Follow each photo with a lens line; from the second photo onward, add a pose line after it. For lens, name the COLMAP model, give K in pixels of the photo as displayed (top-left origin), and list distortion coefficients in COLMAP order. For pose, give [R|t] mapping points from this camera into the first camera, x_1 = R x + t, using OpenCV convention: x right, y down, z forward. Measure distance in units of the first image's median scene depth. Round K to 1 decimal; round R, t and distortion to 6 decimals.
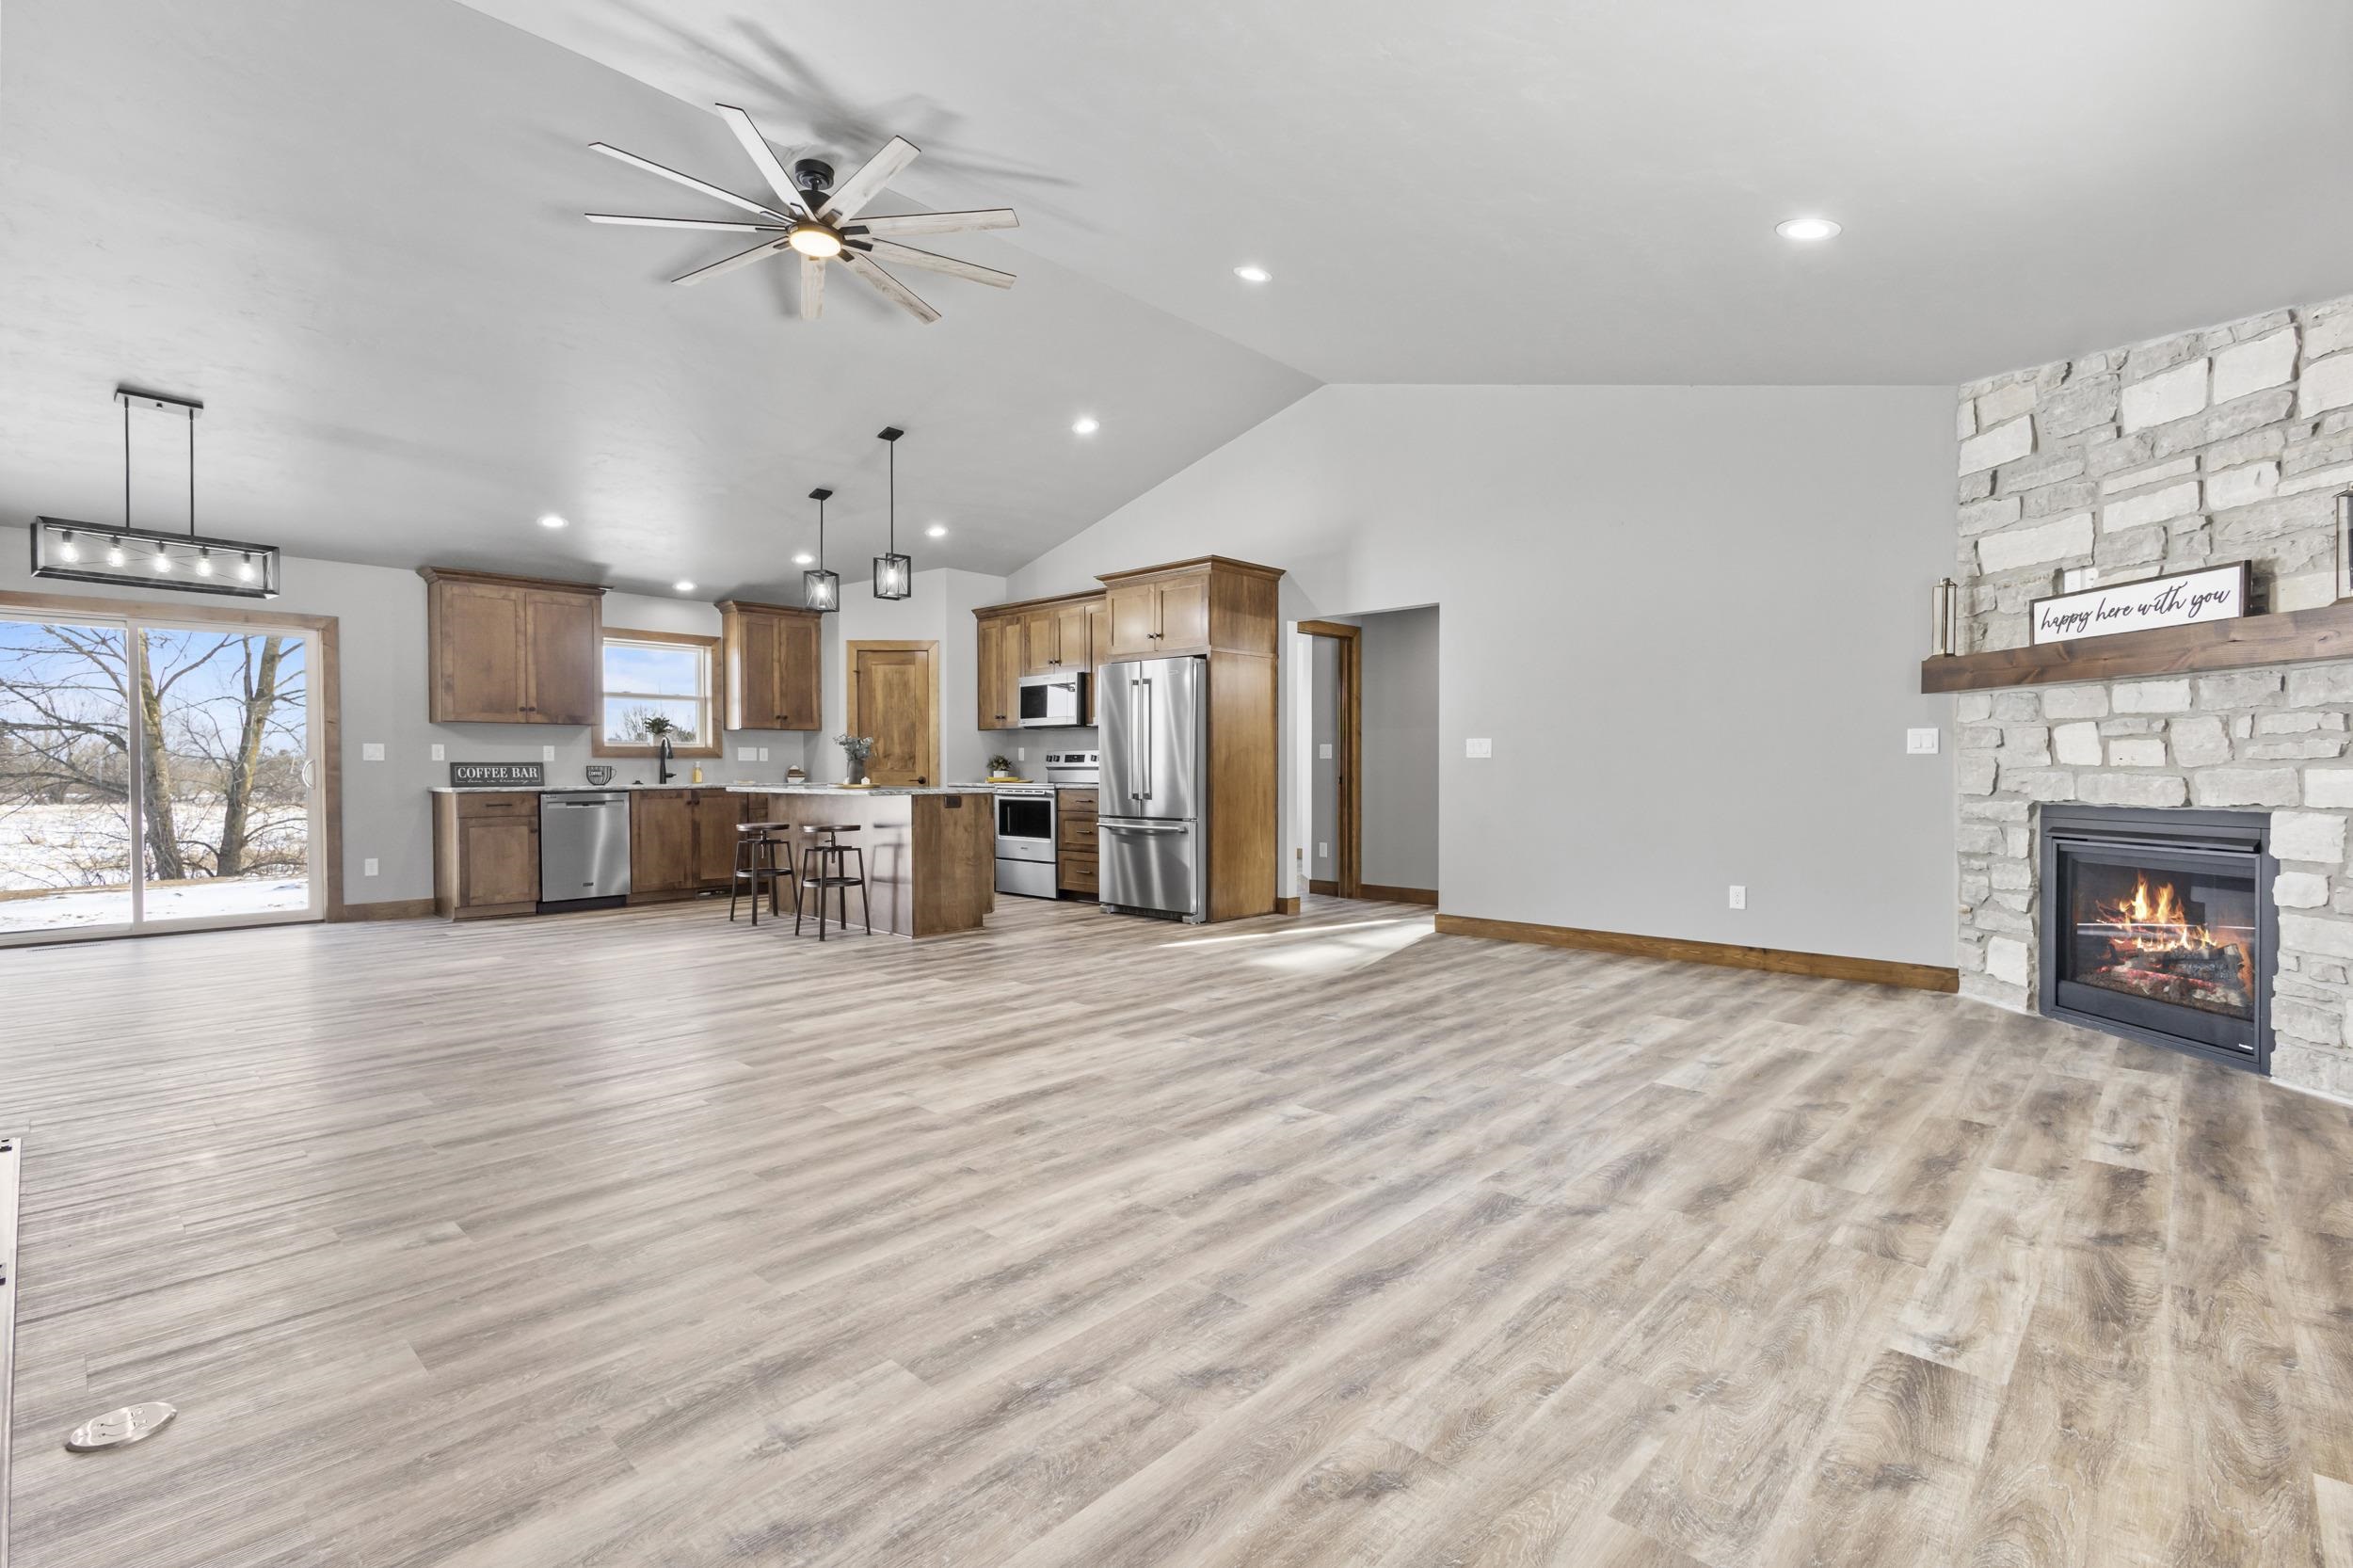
lens RADIAL K [[1091.5, 0, 1172.0], [0, 1091.5, 785.0], [0, 0, 1]] dist [0.008489, 0.000298]
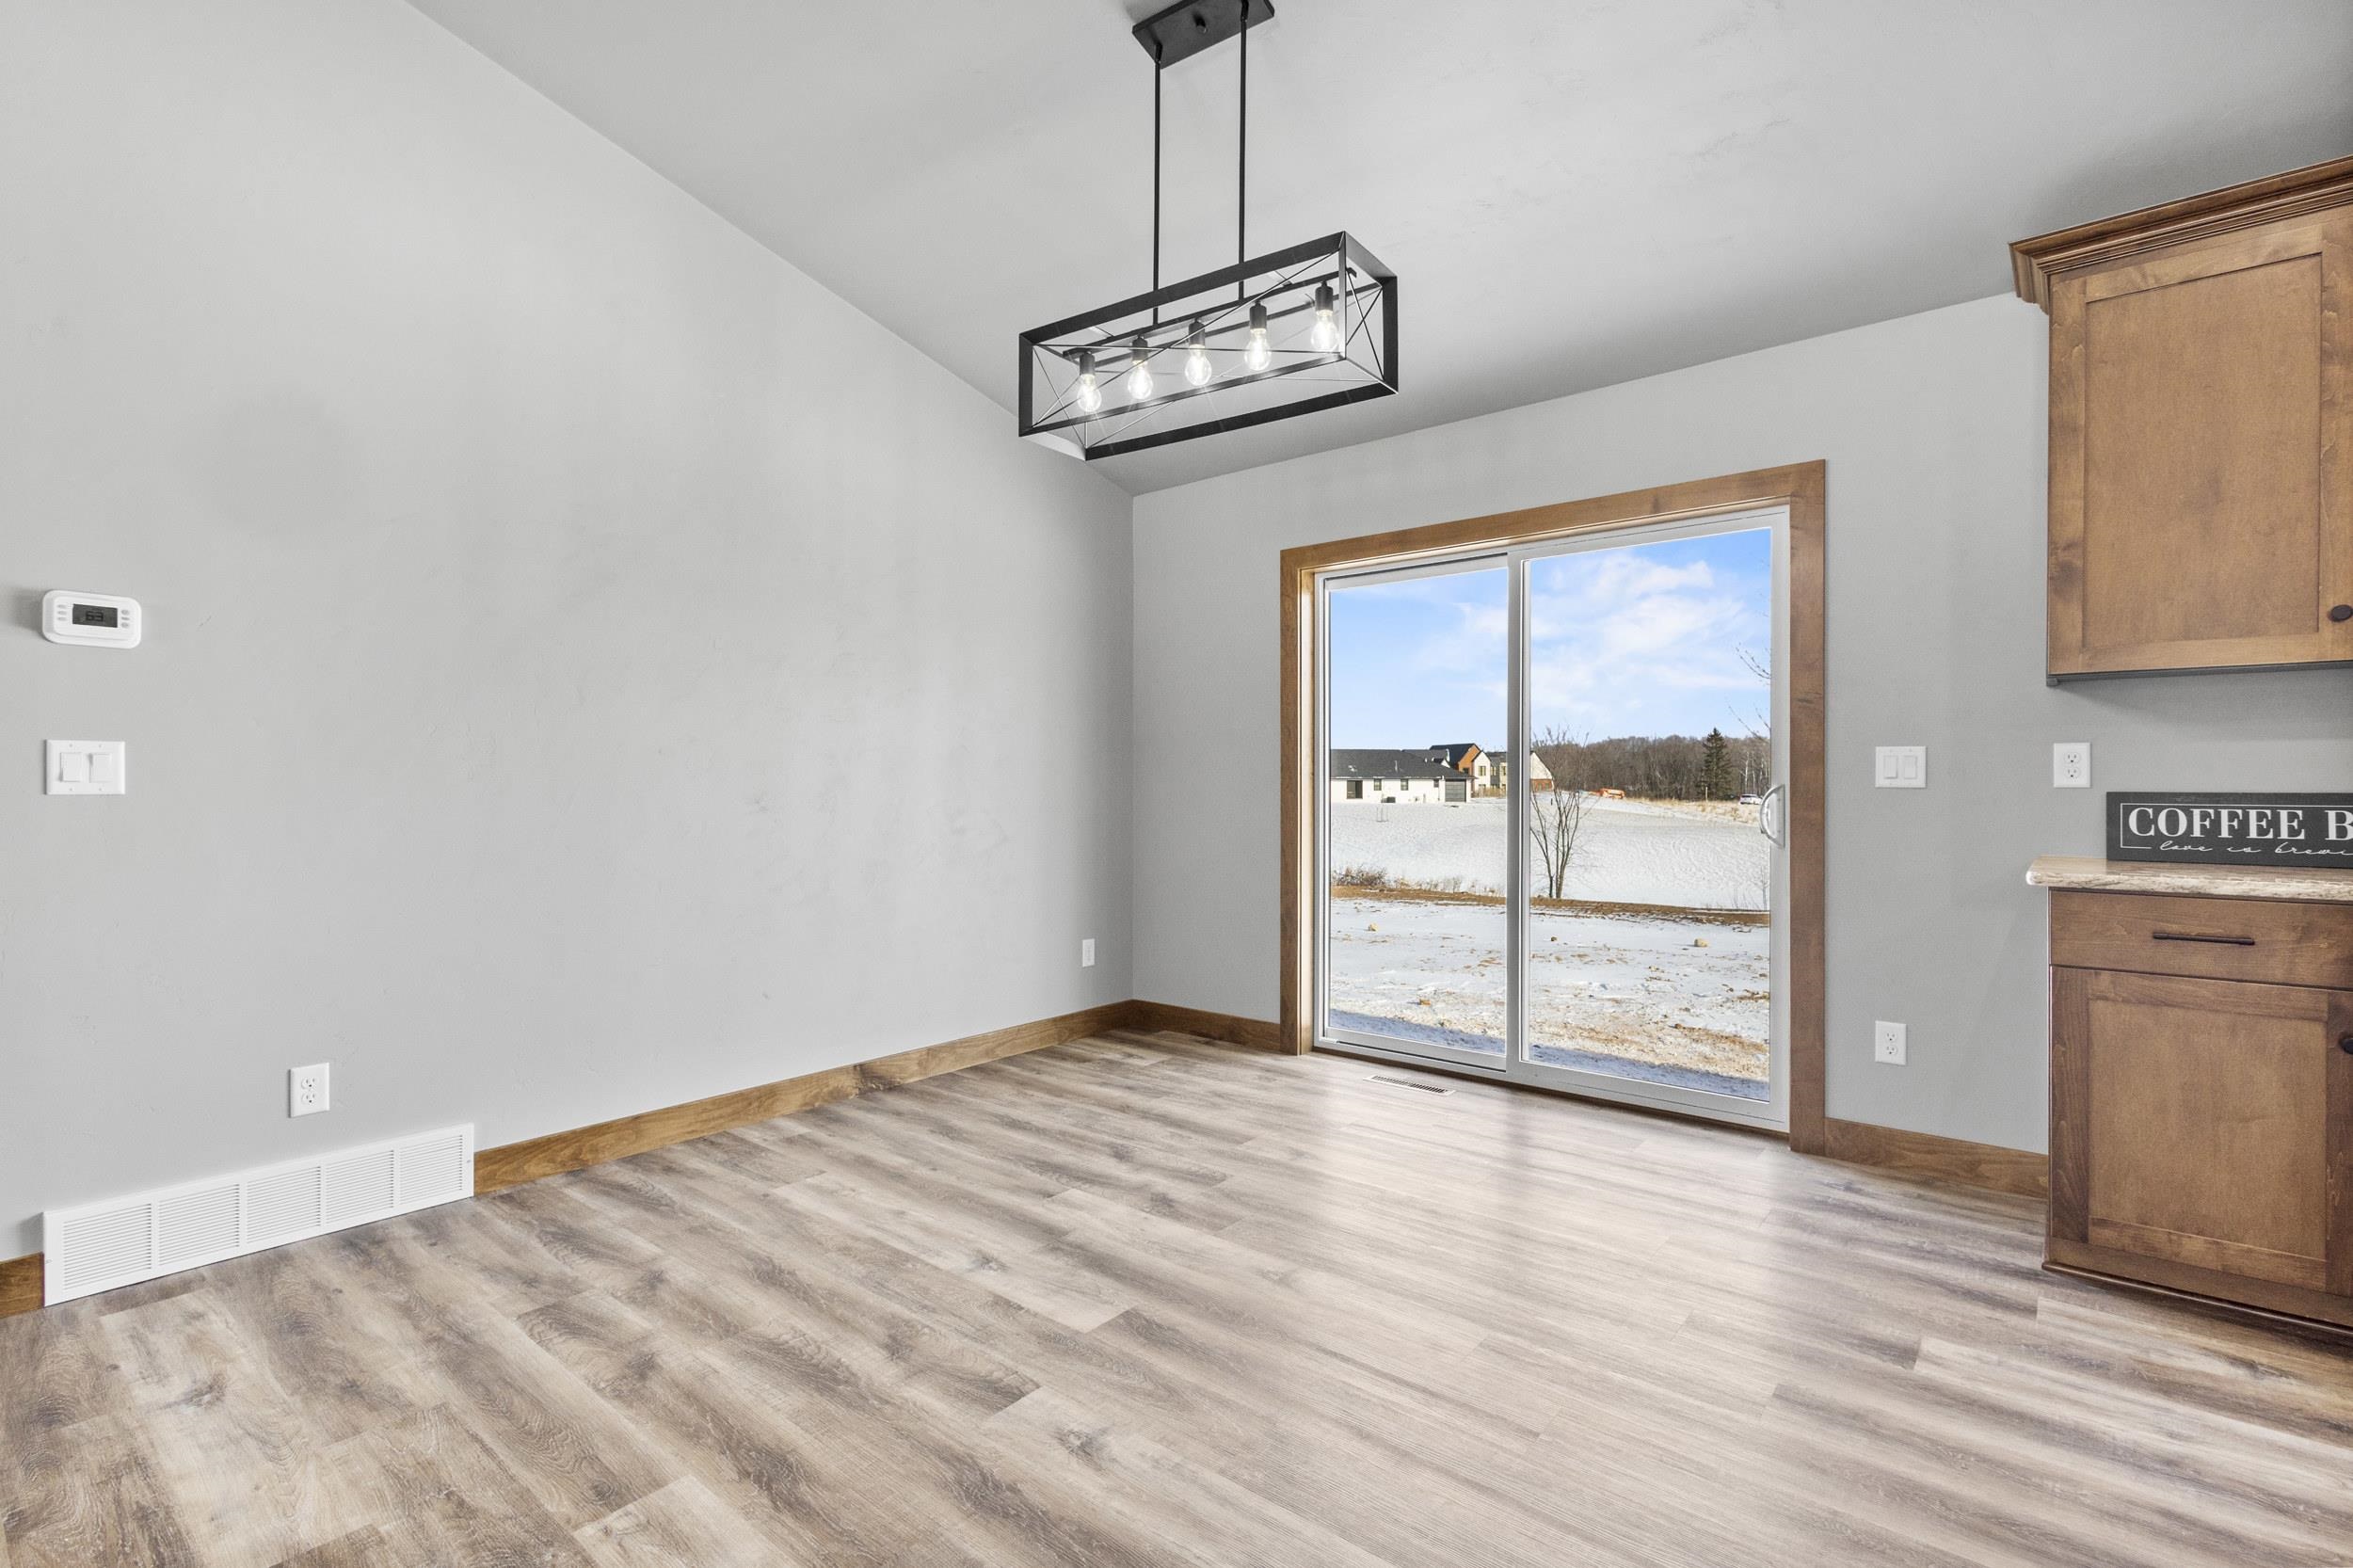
lens RADIAL K [[1080.2, 0, 1172.5], [0, 1080.2, 788.7], [0, 0, 1]] dist [0.001489, -0.000802]
pose [[0.070573, 0.007477, -0.997479, -0.653878], [-0.017190, 0.999833, 0.006279, -0.037437], [0.997359, 0.016703, 0.070689, 1.340092]]
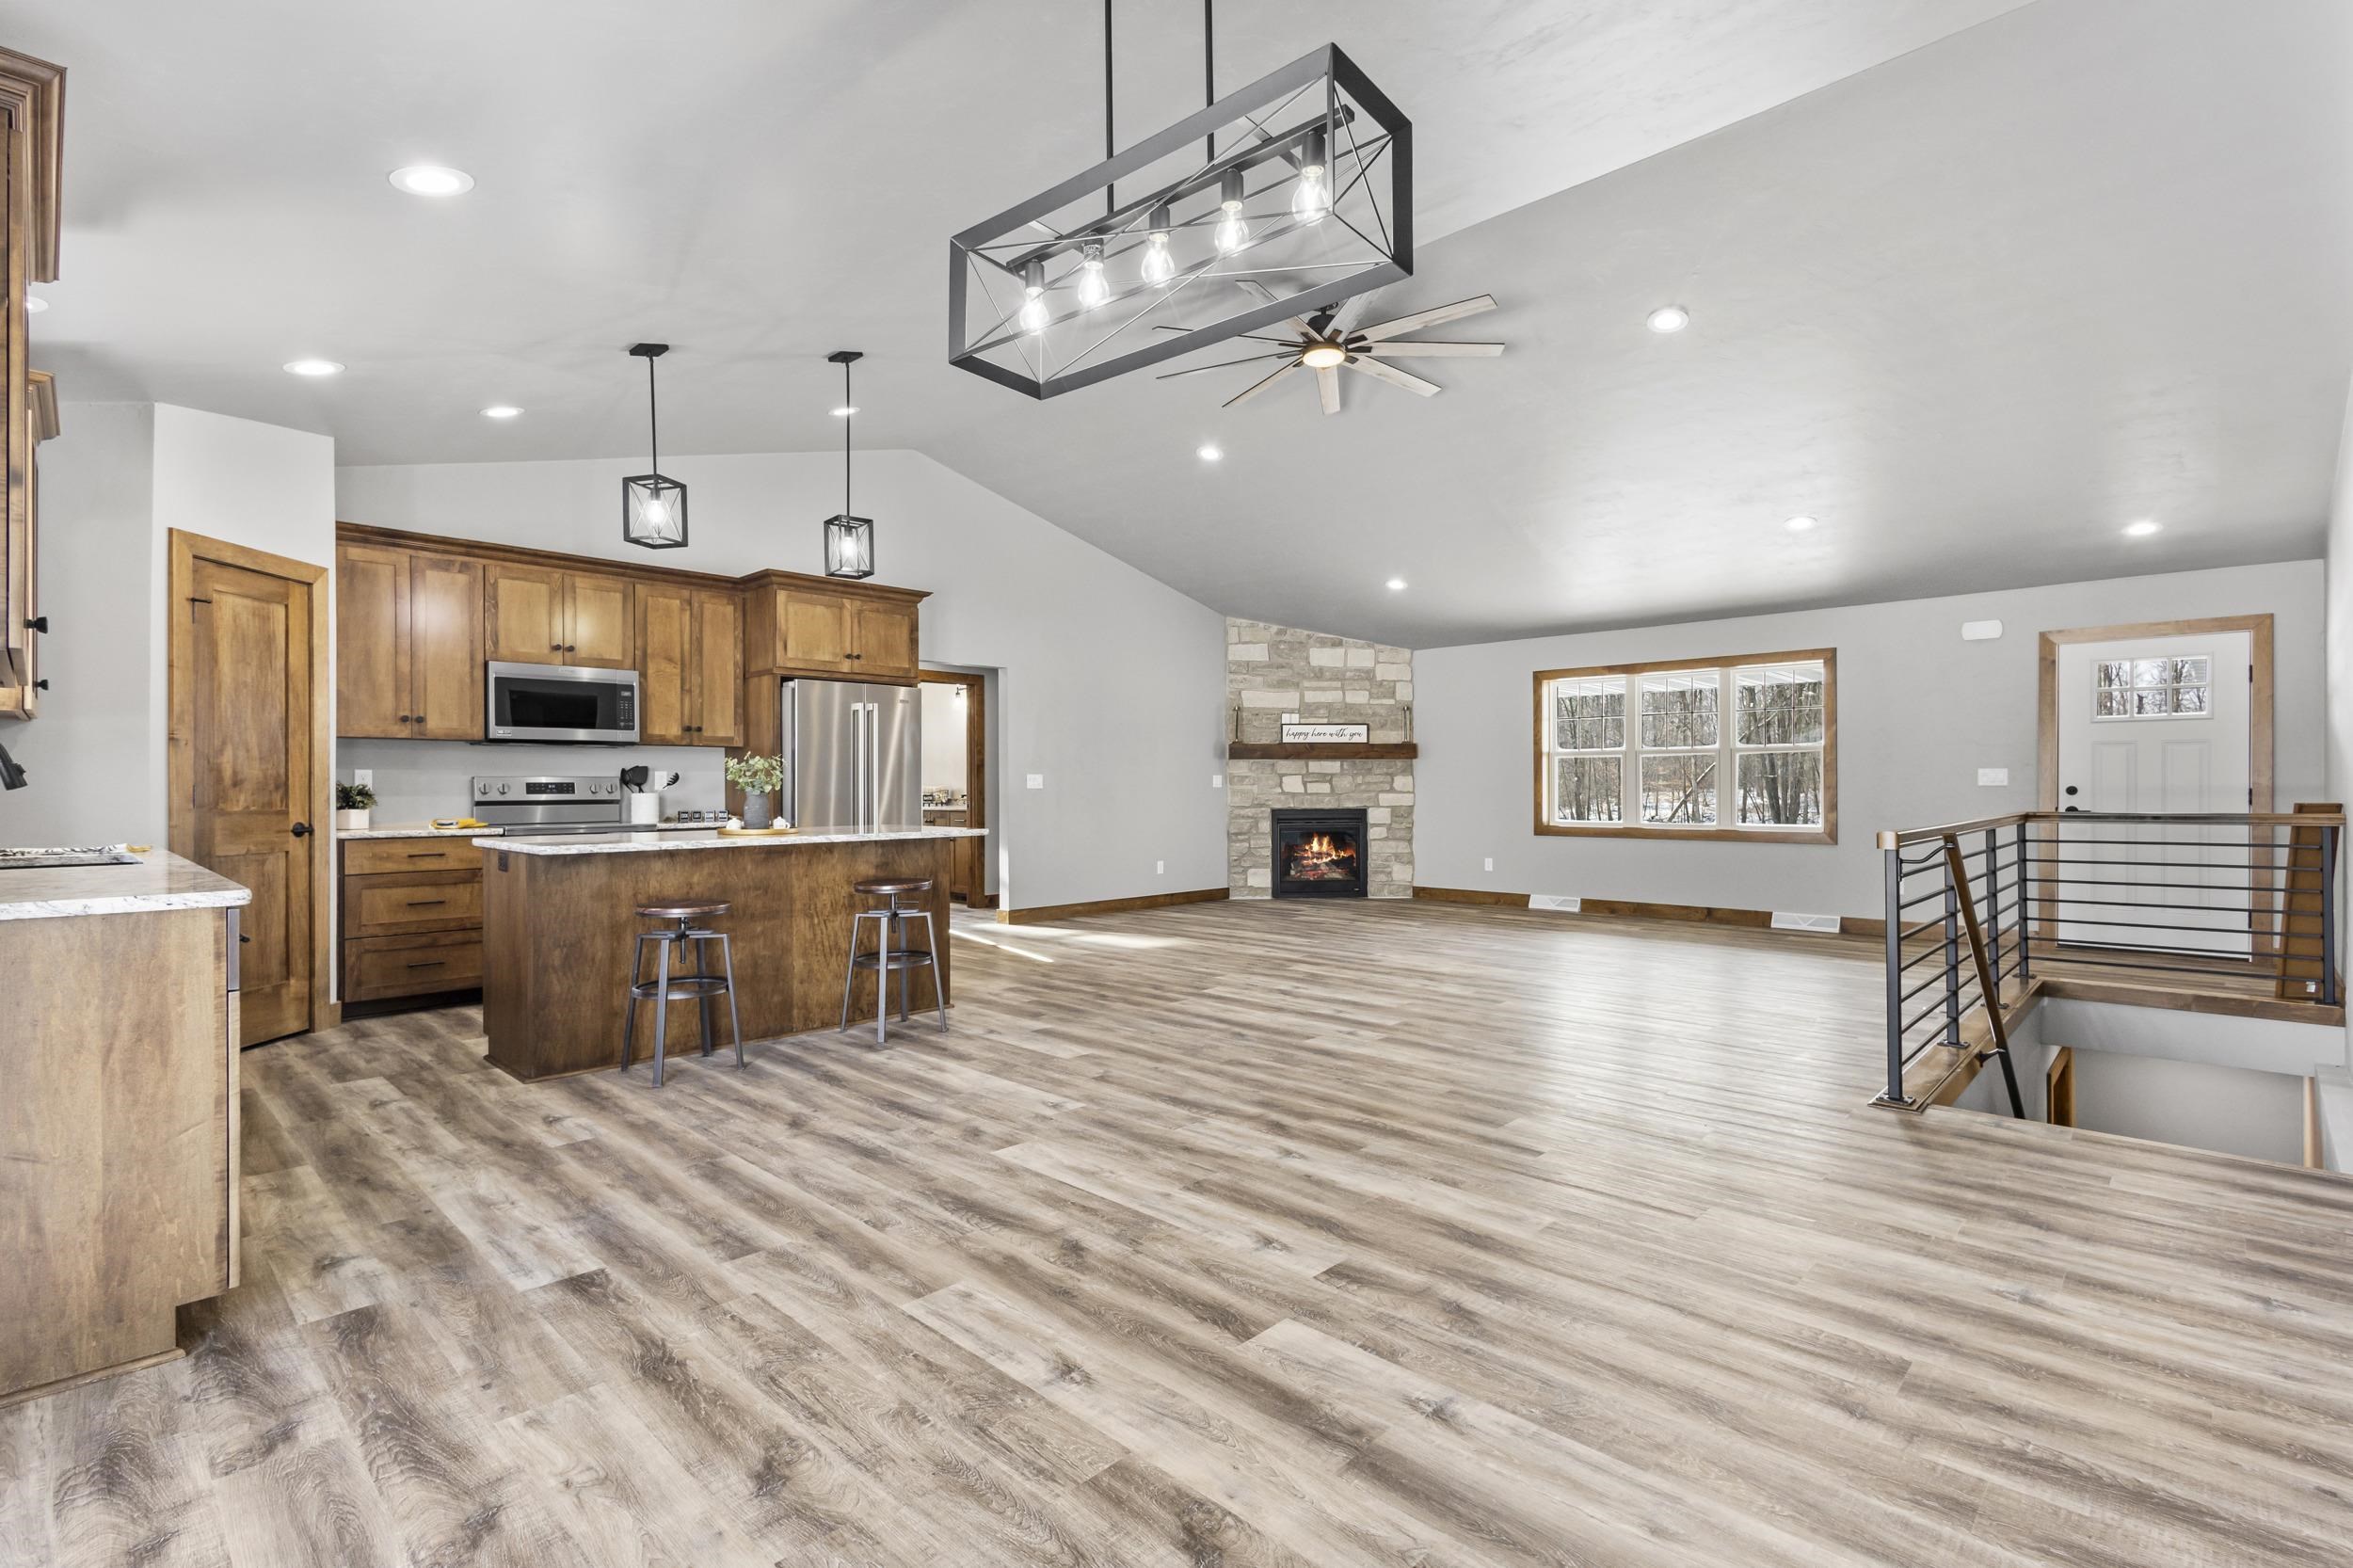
lens RADIAL K [[1091.5, 0, 1172.0], [0, 1091.5, 785.0], [0, 0, 1]] dist [0.008489, 0.000298]
pose [[-0.002304, 0.002985, 0.999993, -1.786064], [0.020976, 0.999776, -0.002936, -0.036718], [-0.999777, 0.020969, -0.002366, 1.395418]]
